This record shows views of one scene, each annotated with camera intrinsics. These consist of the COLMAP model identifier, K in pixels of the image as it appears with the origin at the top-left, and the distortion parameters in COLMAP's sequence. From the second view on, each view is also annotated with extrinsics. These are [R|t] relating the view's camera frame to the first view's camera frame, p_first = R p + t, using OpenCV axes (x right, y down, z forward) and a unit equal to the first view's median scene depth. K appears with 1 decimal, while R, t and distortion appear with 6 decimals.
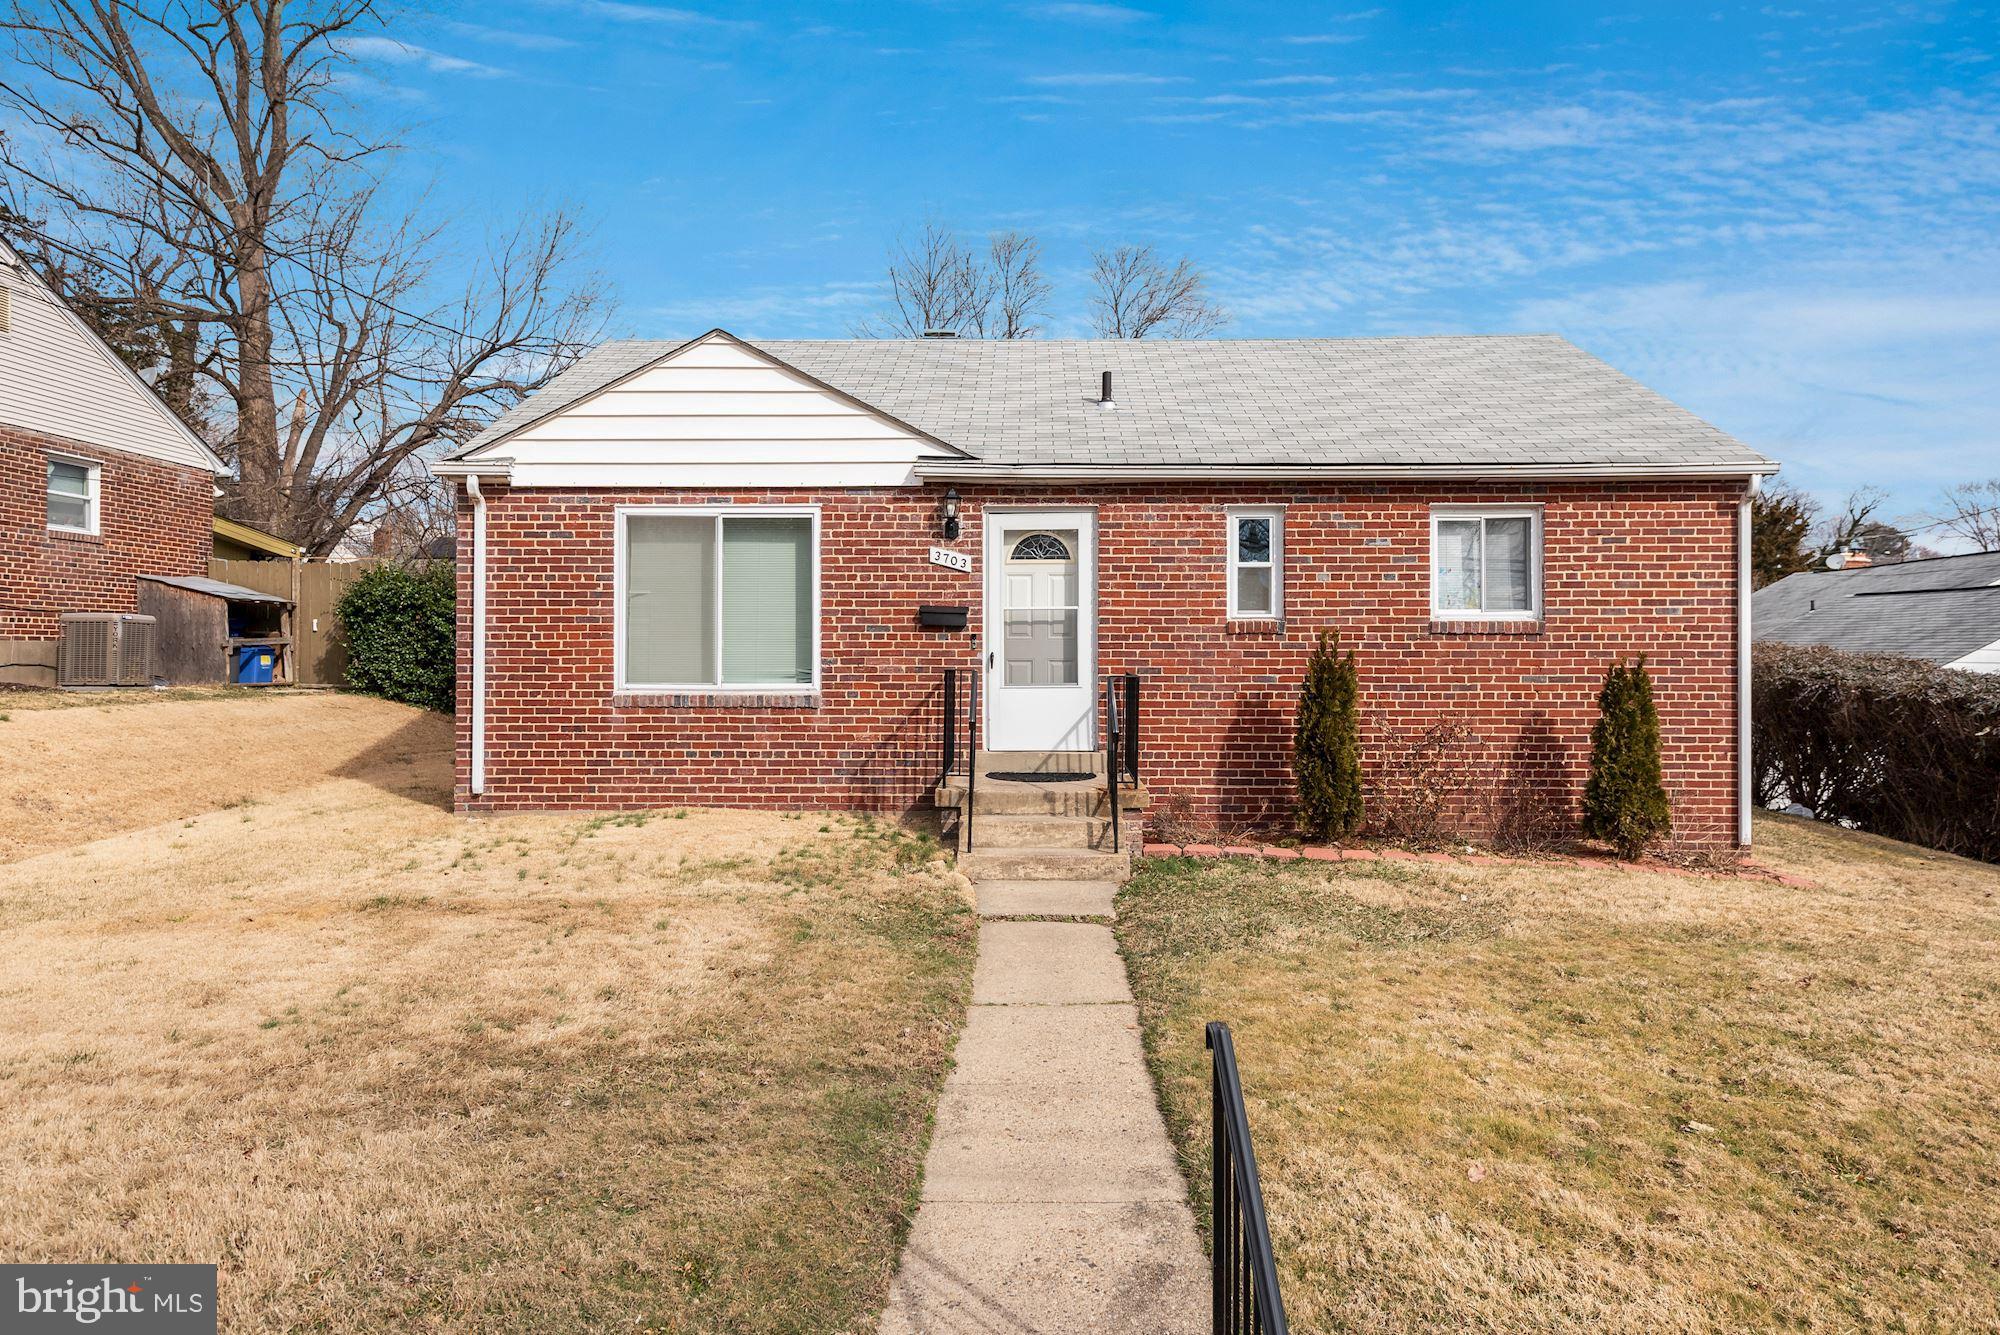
lens RADIAL K [[1274.2, 0, 1001.0], [0, 1274.2, 661.0], [0, 0, 1]] dist [0.022621, -0.018109]
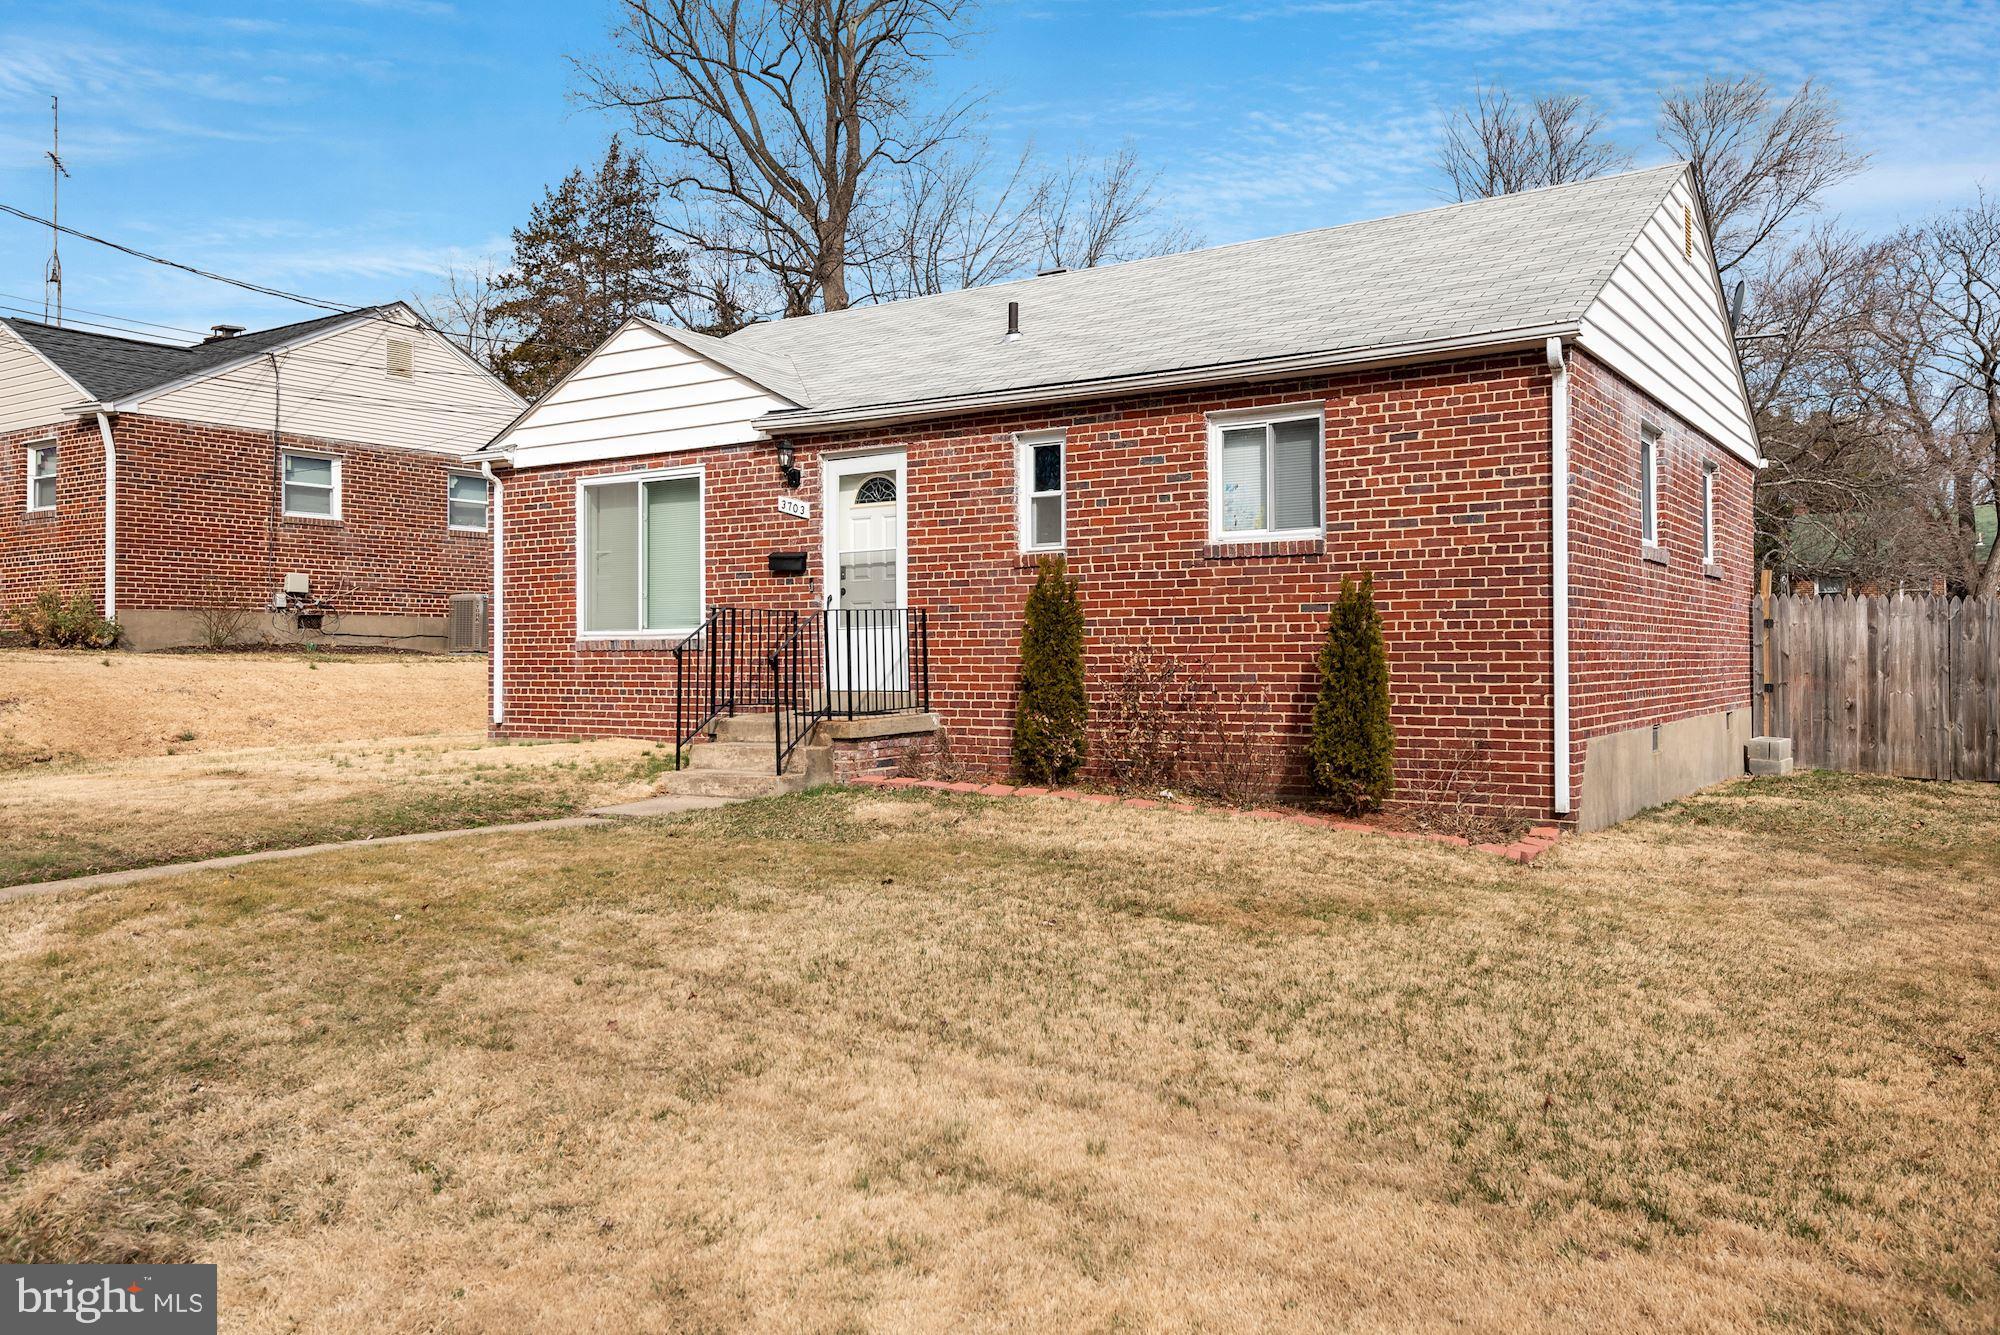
lens RADIAL K [[1526.6, 0, 1005.2], [0, 1526.6, 667.3], [0, 0, 1]] dist [0.004579, 0.004083]
pose [[0.845451, -0.003113, -0.534043, 0.776767], [0.003438, 0.999994, -0.000385, 0.052971], [0.534041, -0.001511, 0.845457, 0.031037]]
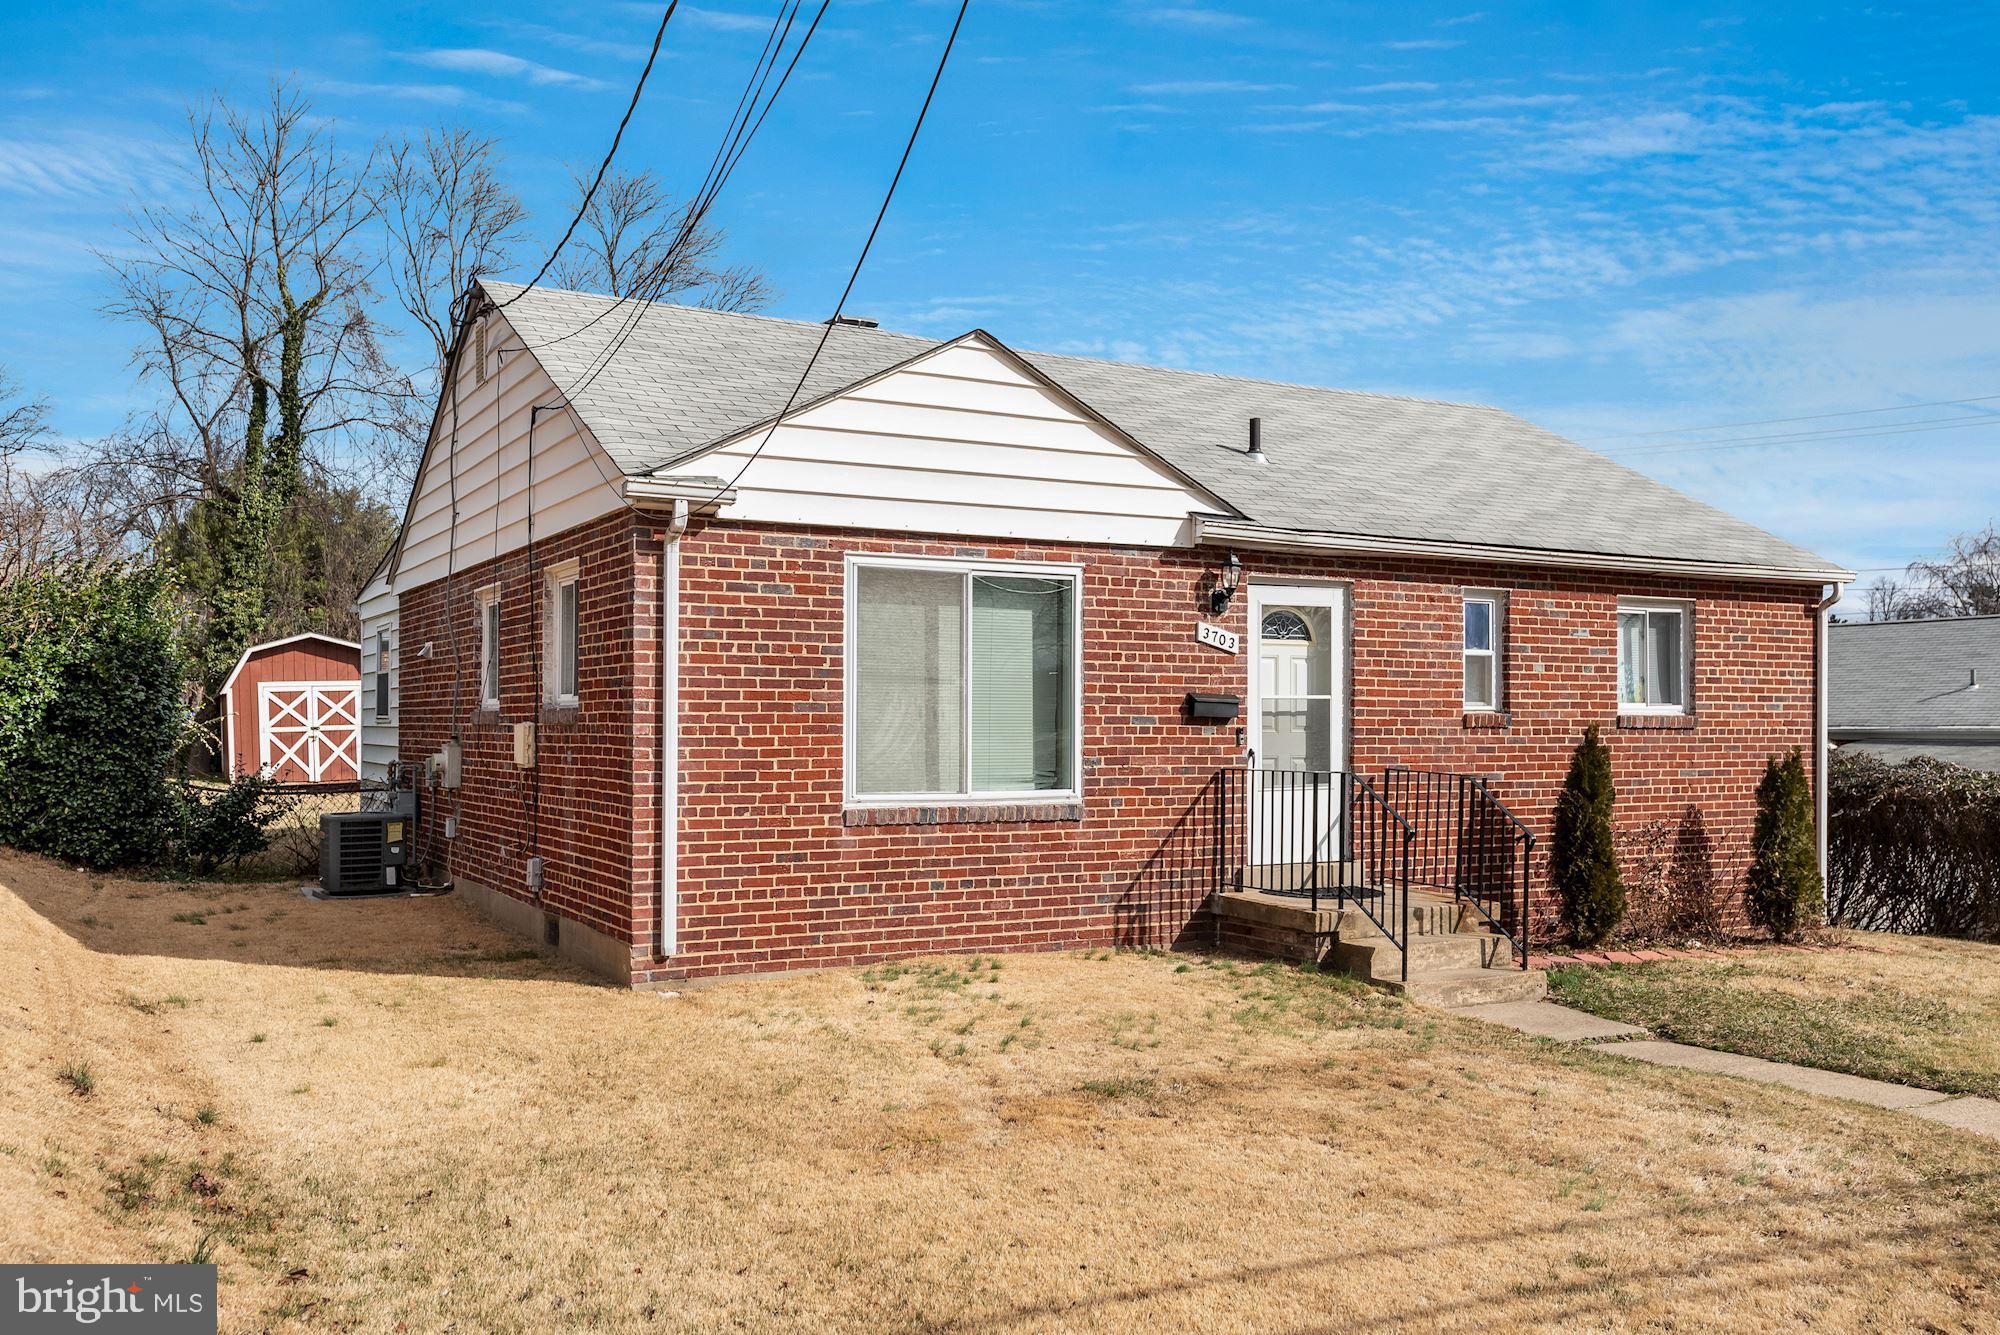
lens RADIAL K [[1708.8, 0, 996.0], [0, 1708.8, 742.9], [0, 0, 1]] dist [-0.009044, -0.005002]
pose [[0.866118, -0.003564, 0.499827, -0.723751], [0.000738, 0.999983, 0.005852, -0.017789], [-0.499839, -0.004699, 0.866106, 0.104213]]
